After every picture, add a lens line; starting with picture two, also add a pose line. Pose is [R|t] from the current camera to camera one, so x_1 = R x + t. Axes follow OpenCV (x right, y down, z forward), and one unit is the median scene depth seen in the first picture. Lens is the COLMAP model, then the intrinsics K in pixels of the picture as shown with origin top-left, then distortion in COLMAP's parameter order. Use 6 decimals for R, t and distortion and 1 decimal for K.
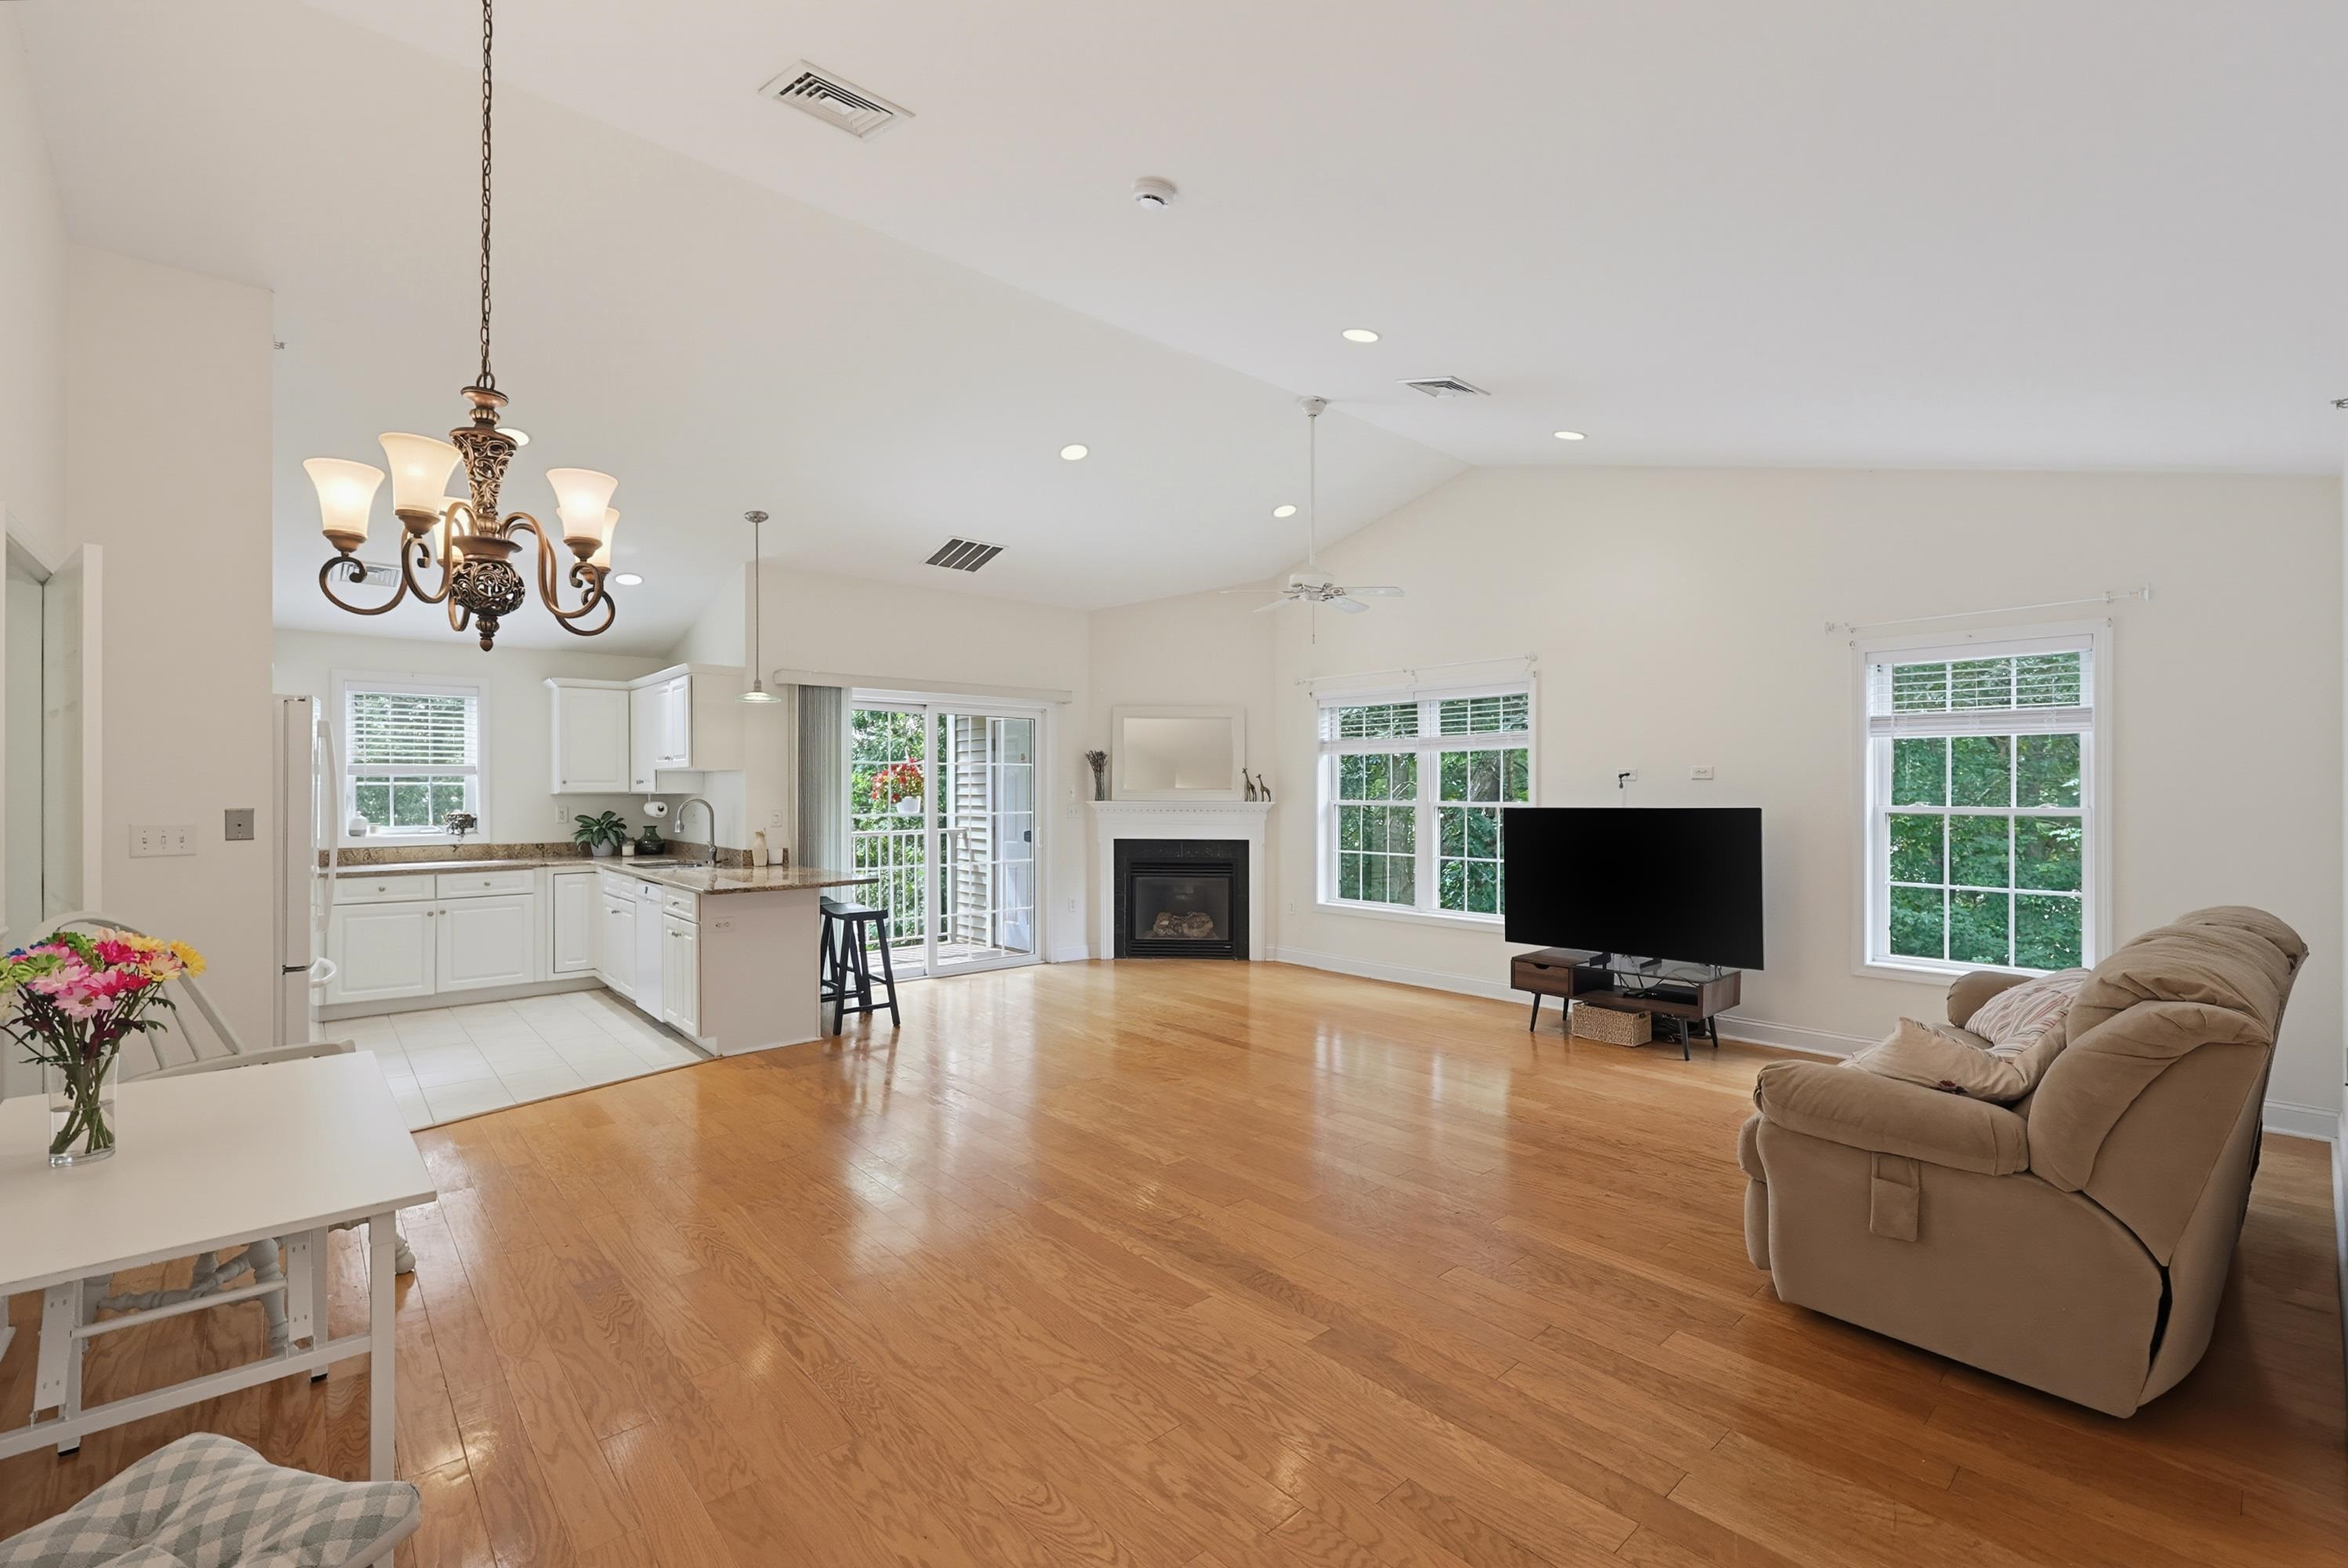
lens RADIAL K [[1006.9, 0, 1172.2], [0, 1006.9, 788.9], [0, 0, 1]] dist [-0.002558, -0.000540]
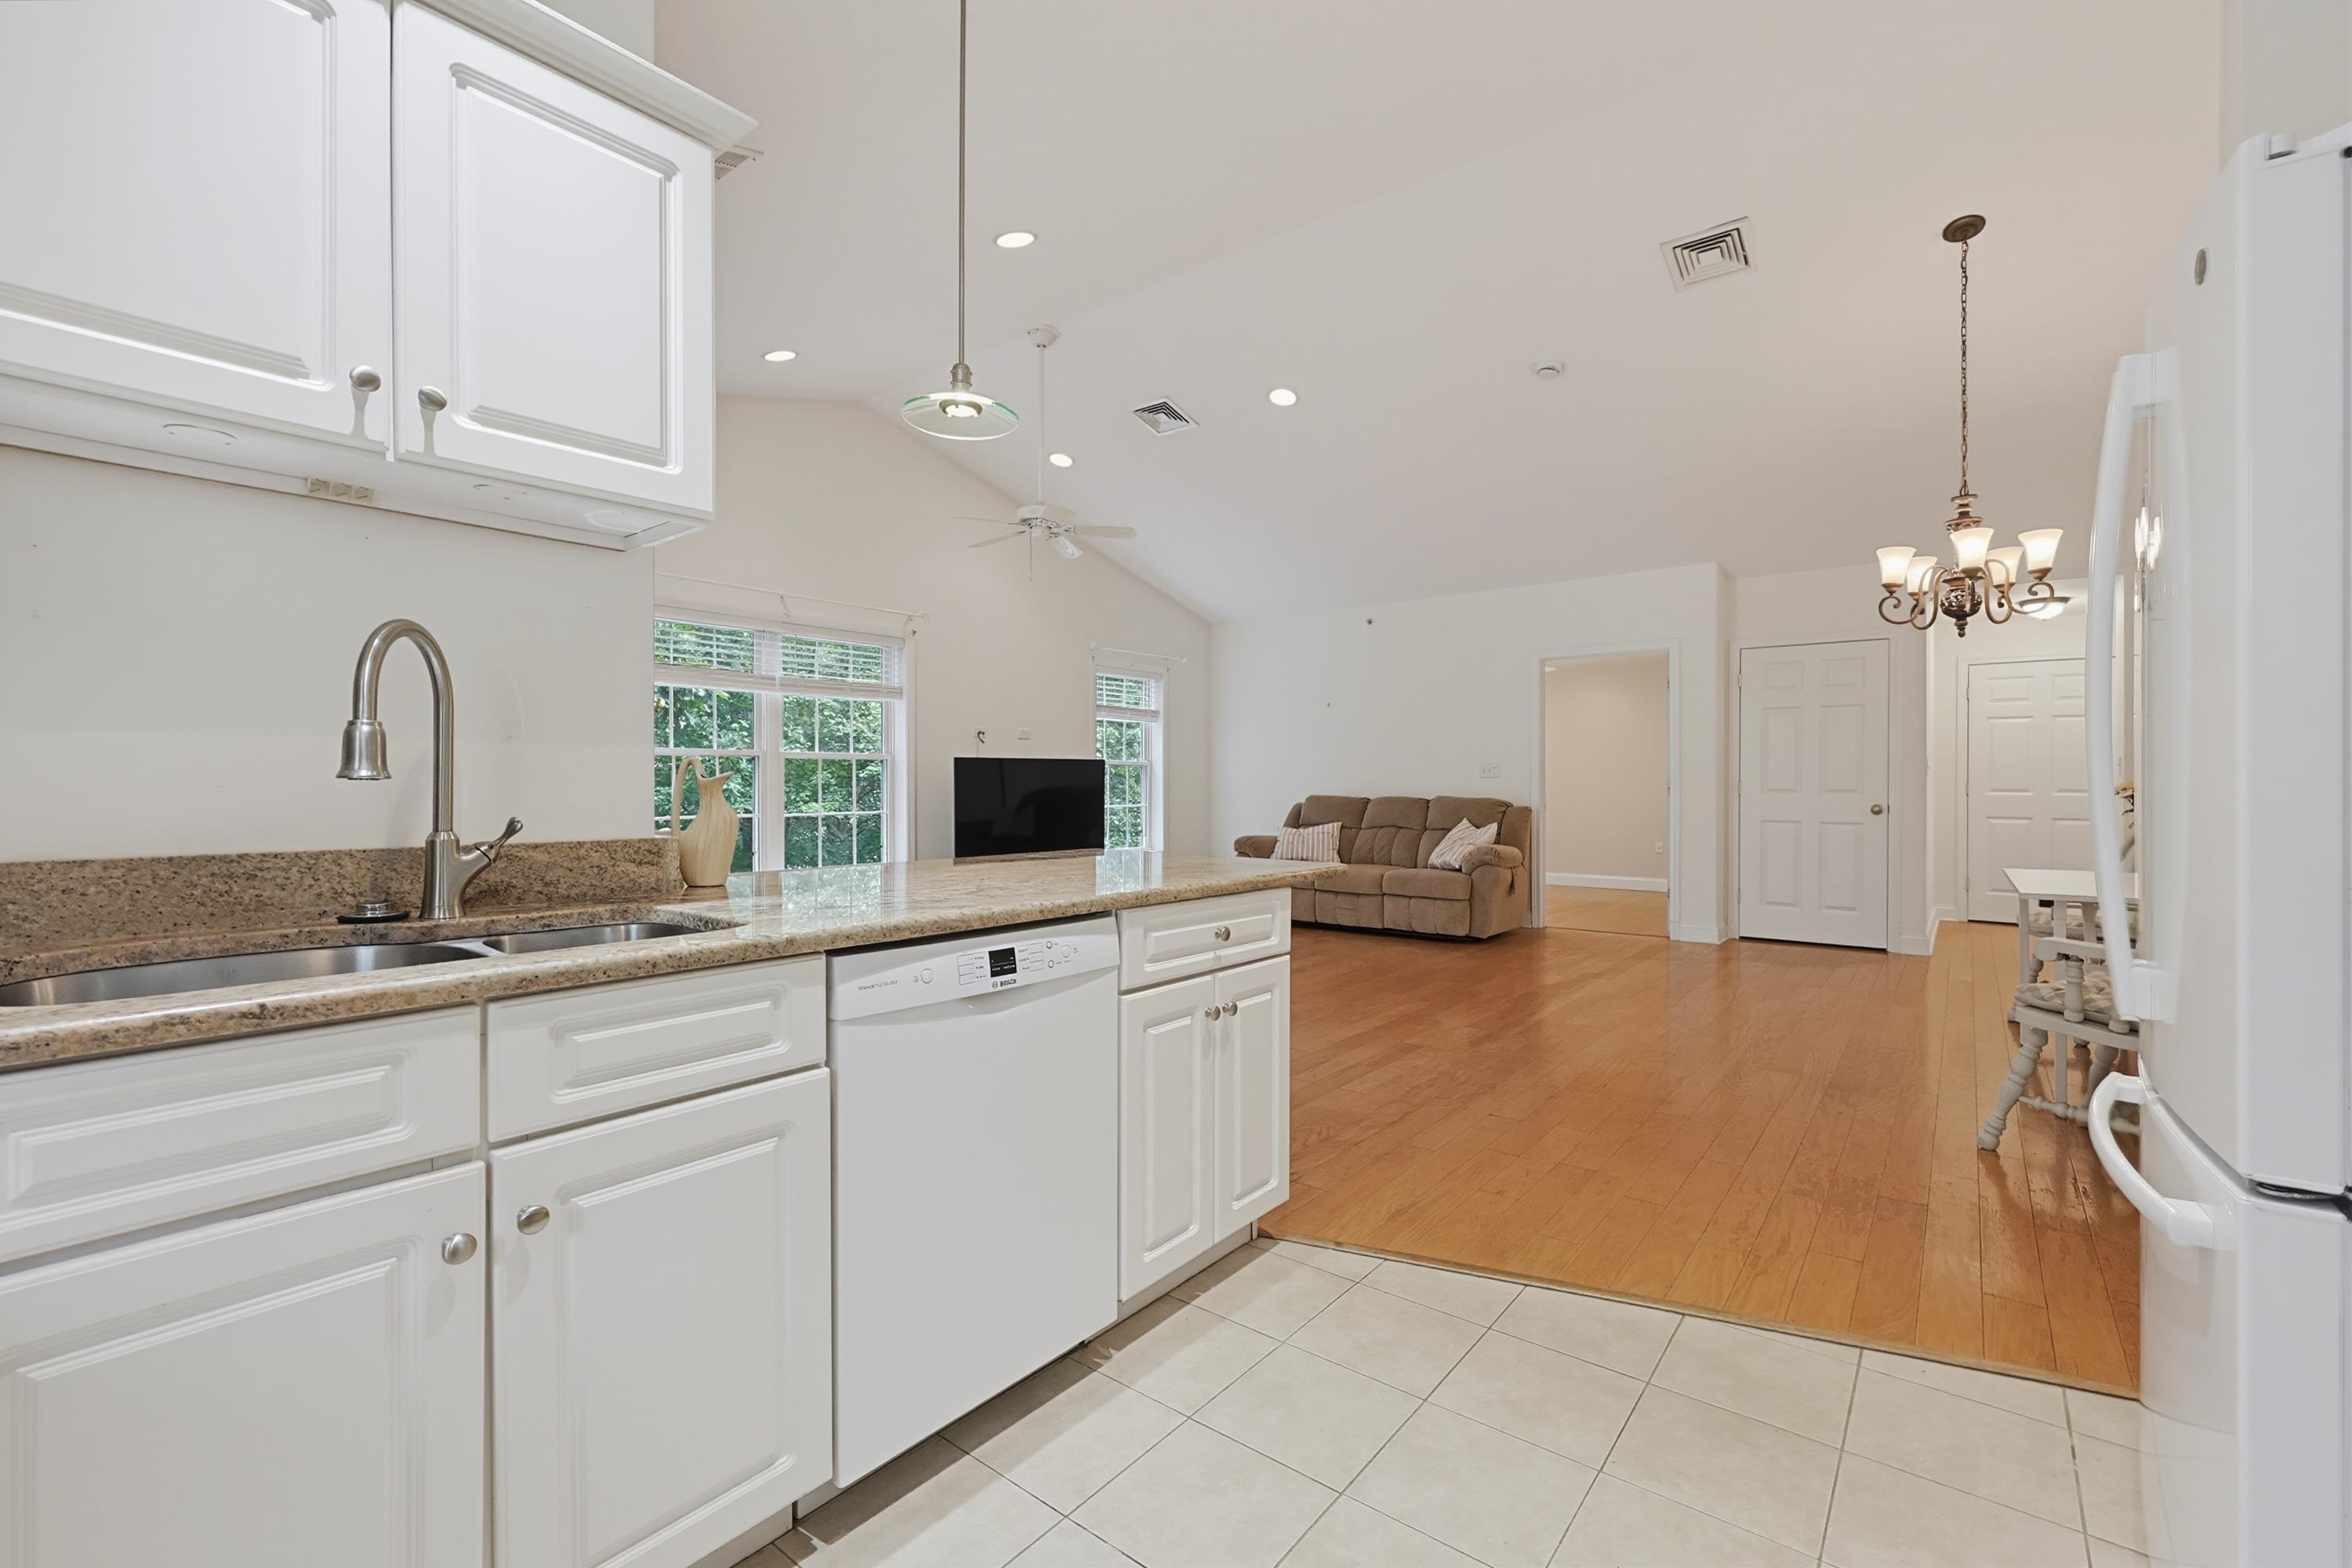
lens RADIAL K [[1008.6, 0, 1200.8], [0, 1008.6, 786.4], [0, 0, 1]] dist [-0.002558, -0.000540]
pose [[-0.193340, -0.001702, 0.981130, -0.656421], [-0.001537, 0.999998, 0.001432, 0.040245], [-0.981131, -0.001231, -0.193343, 0.808408]]
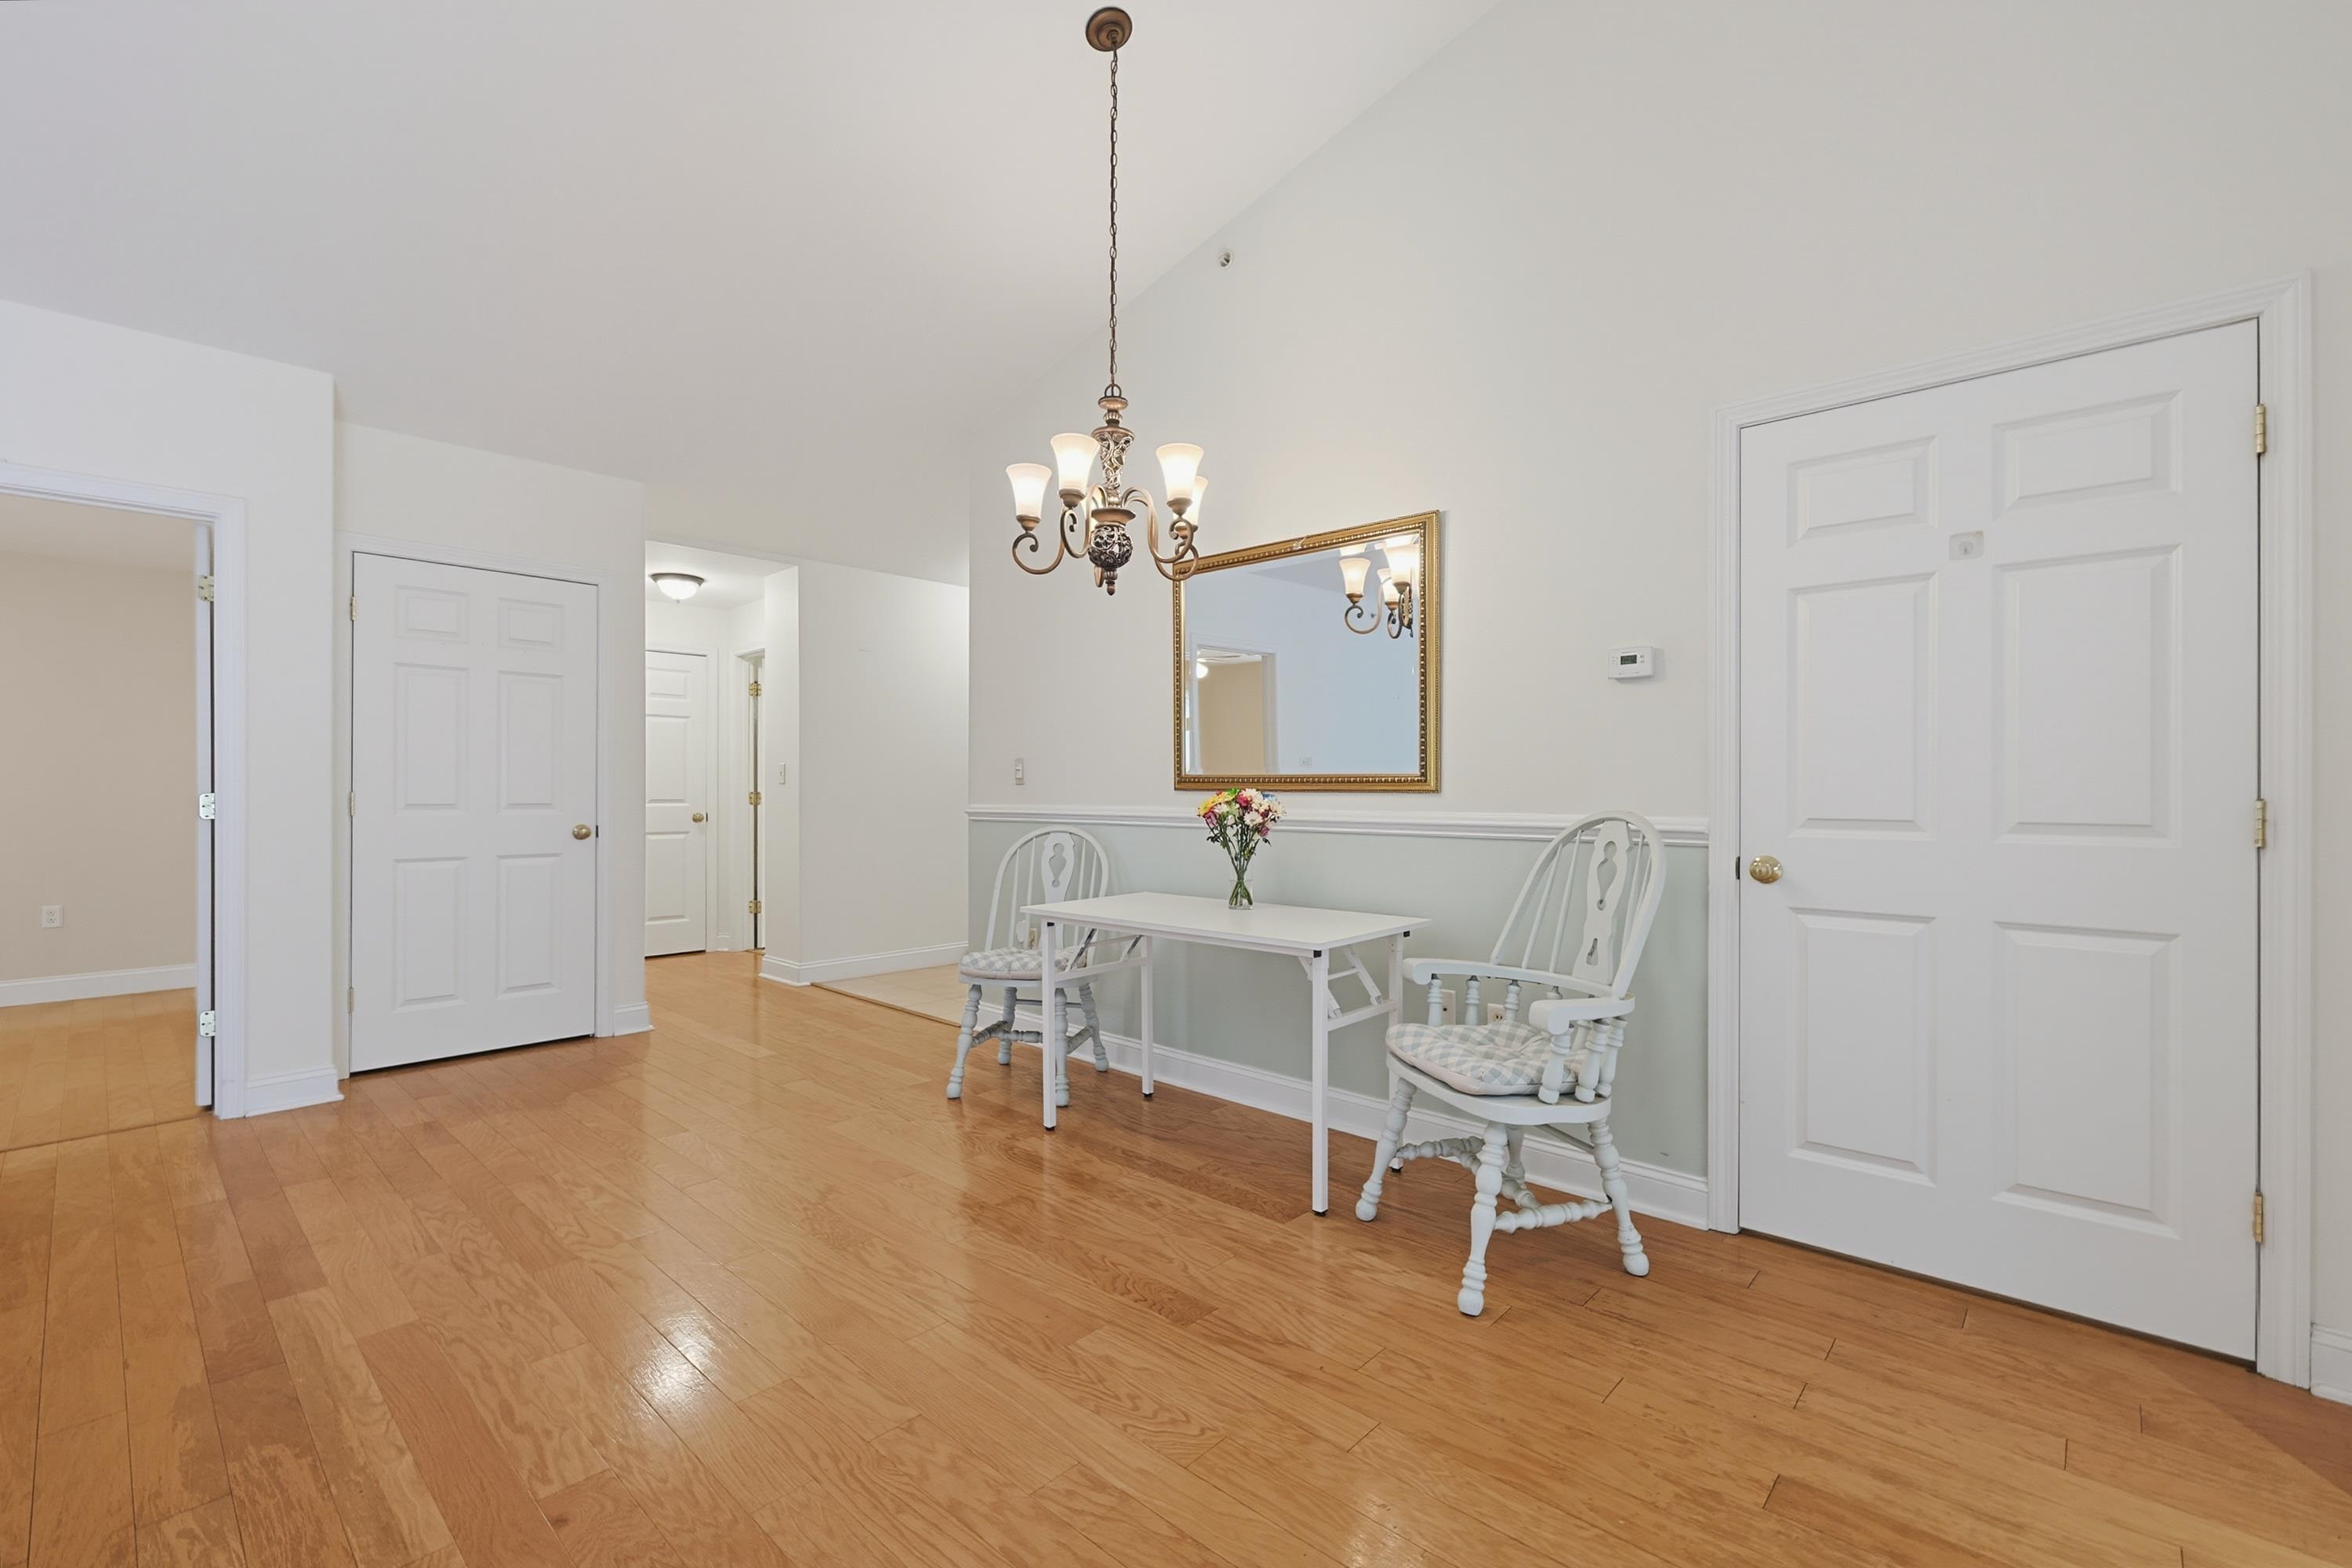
lens RADIAL K [[1008.6, 0, 1199.4], [0, 1008.6, 788.0], [0, 0, 1]] dist [-0.002558, -0.000540]
pose [[-0.993589, -0.000371, -0.113049, -0.190995], [0.000102, 0.999991, -0.004182, 0.036773], [0.113050, -0.004166, -0.993581, 0.692936]]
